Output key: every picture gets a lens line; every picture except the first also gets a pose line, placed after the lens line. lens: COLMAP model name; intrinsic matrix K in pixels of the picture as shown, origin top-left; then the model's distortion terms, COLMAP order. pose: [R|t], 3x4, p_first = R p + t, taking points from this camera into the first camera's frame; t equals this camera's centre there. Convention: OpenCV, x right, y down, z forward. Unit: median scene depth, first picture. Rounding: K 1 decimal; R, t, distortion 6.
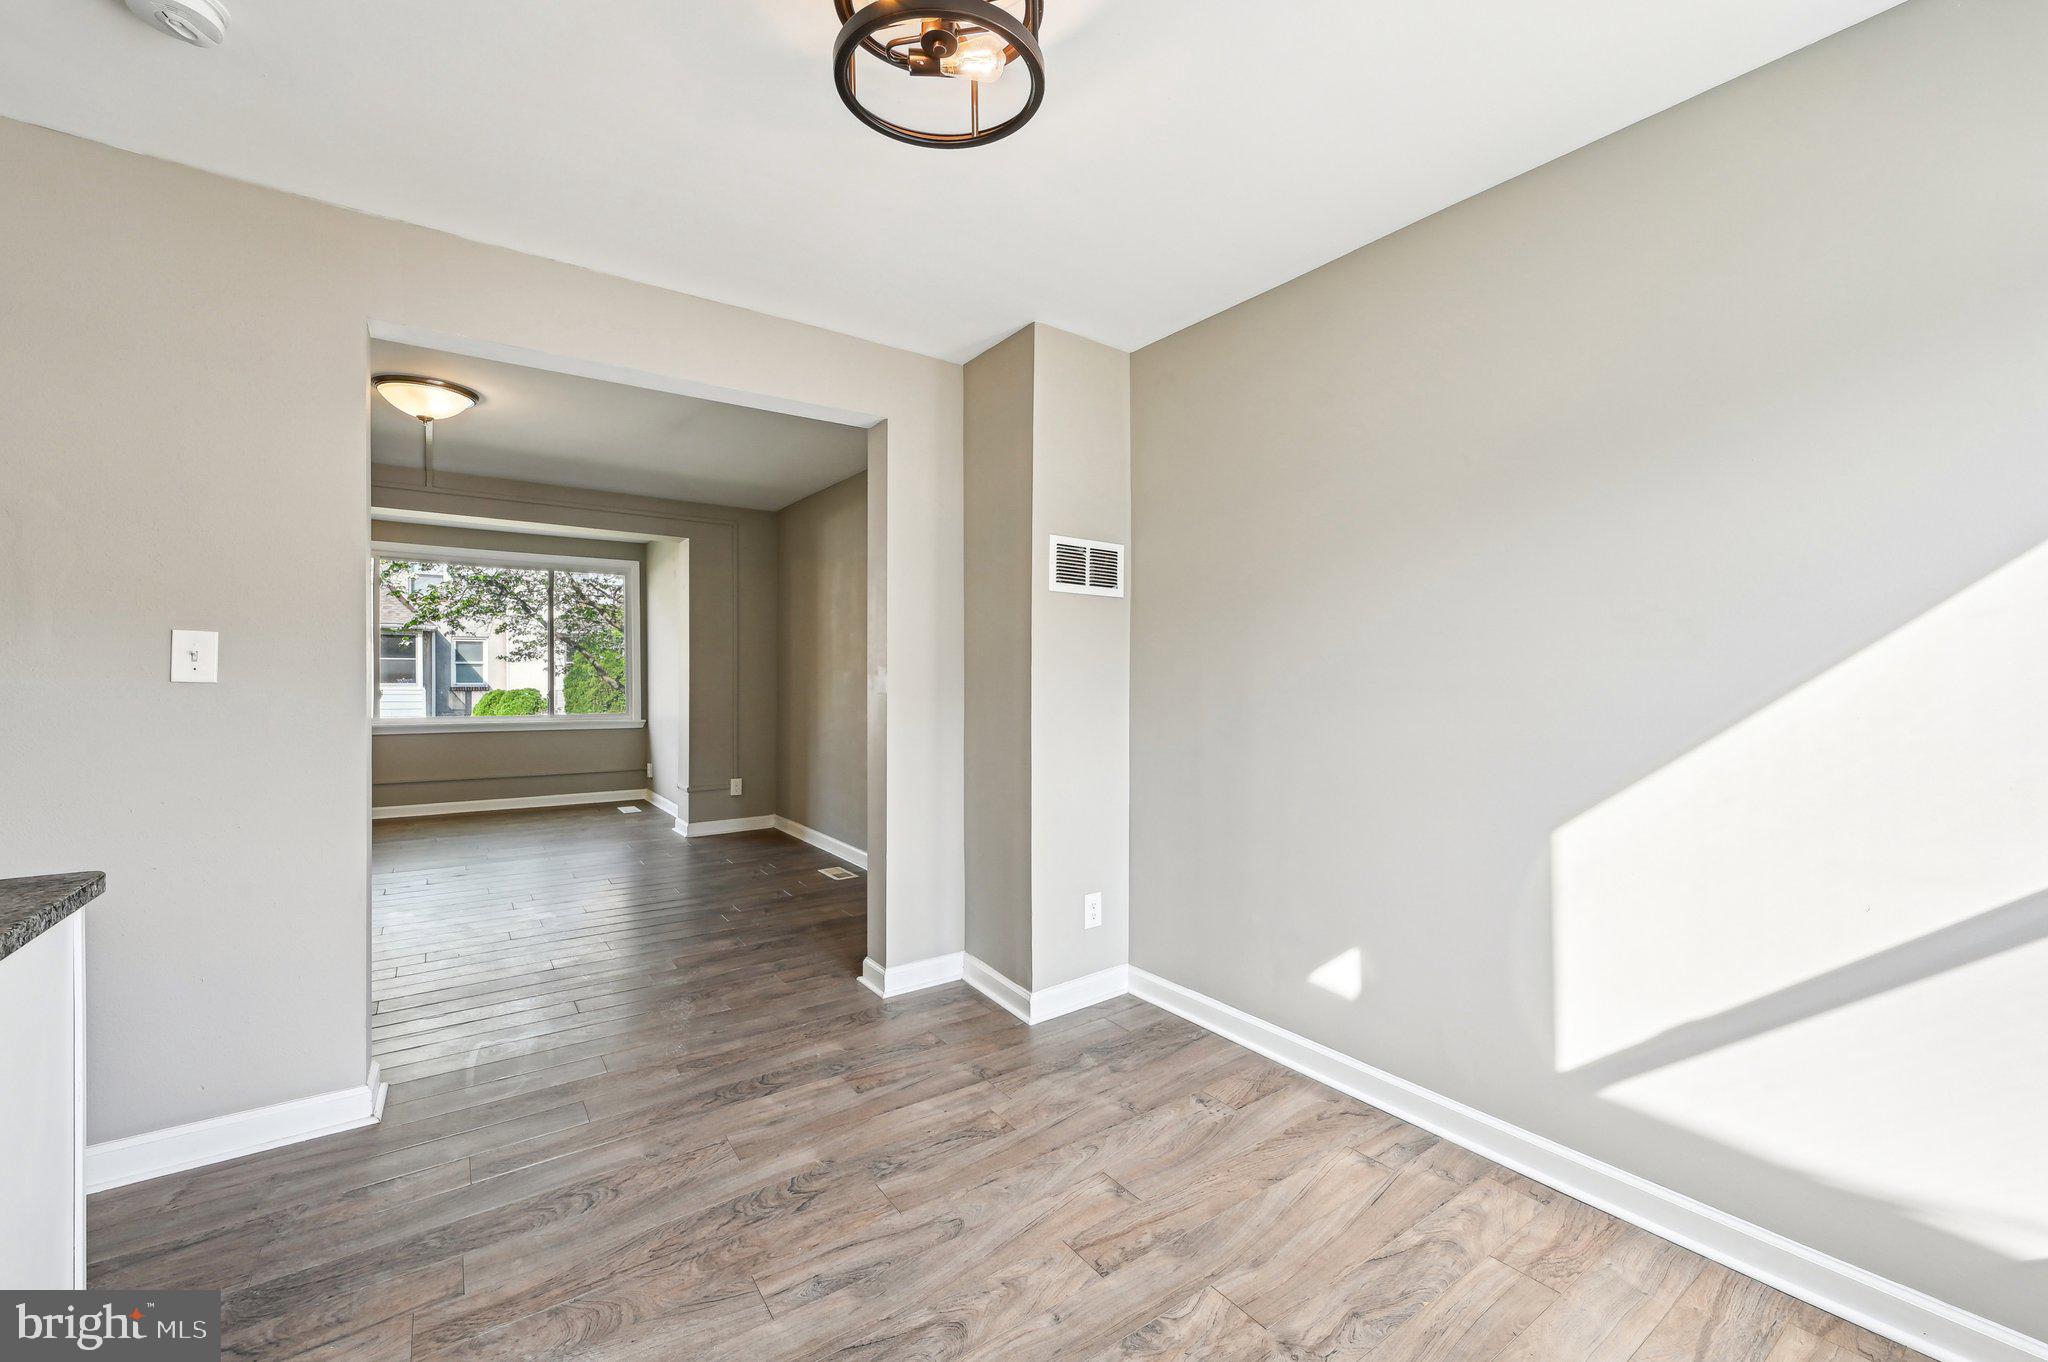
lens RADIAL K [[842.3, 0, 1036.2], [0, 842.3, 670.3], [0, 0, 1]] dist [-0.000356, -0.000157]
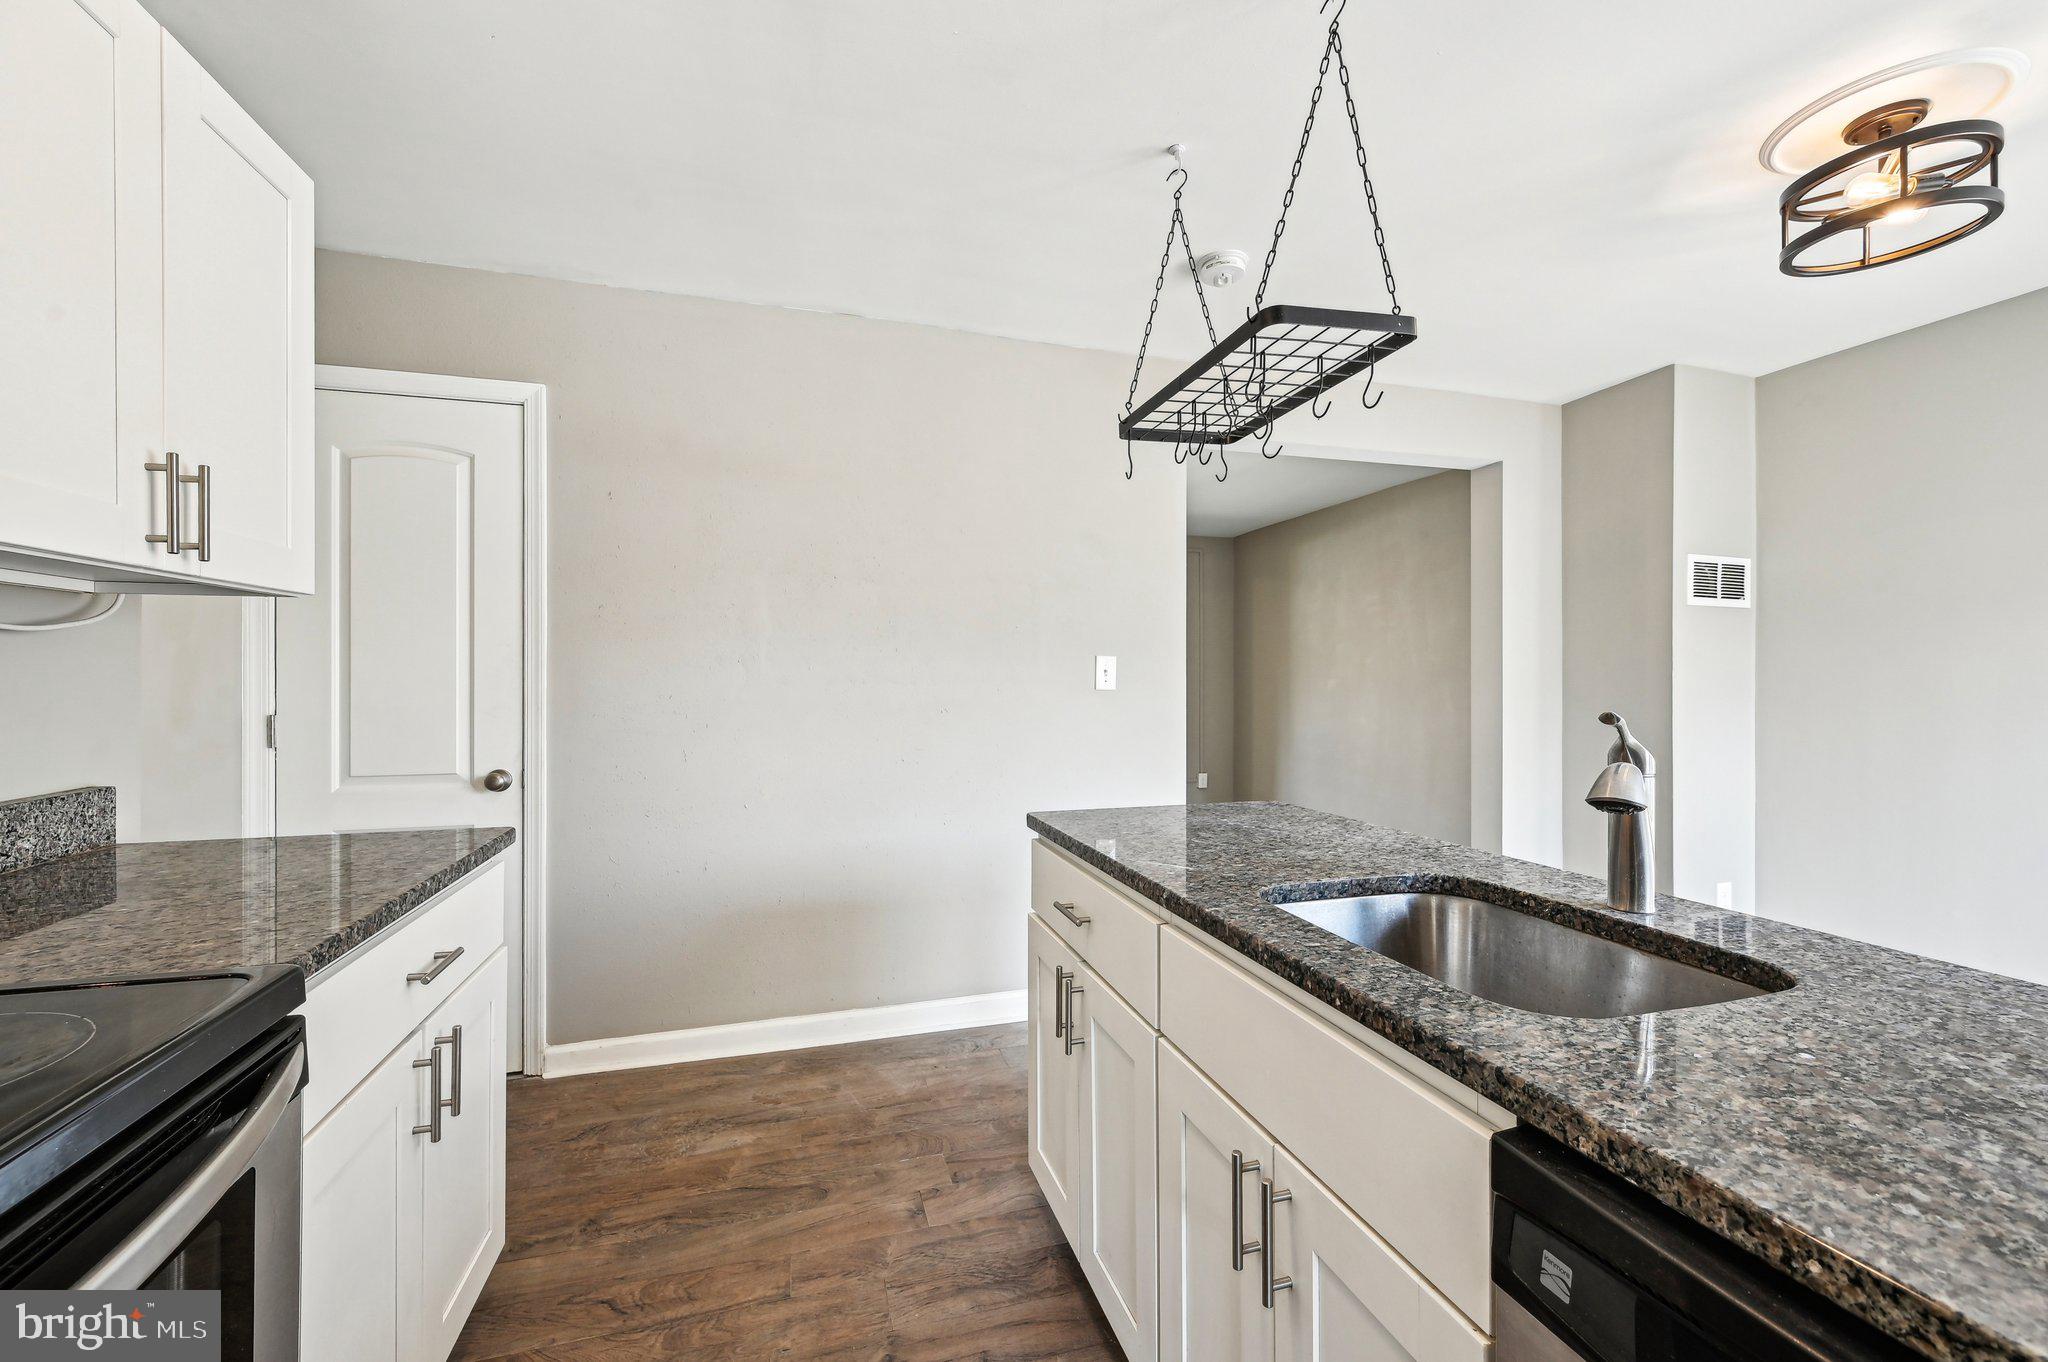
lens RADIAL K [[828.4, 0, 1024.0], [0, 828.4, 681.0], [0, 0, 1]] dist [-0.000086, -0.000005]
pose [[0.943387, -0.007754, -0.331602, -0.425009], [0.008811, 0.999960, 0.001685, -0.003683], [0.331576, -0.004511, 0.943418, -0.301824]]
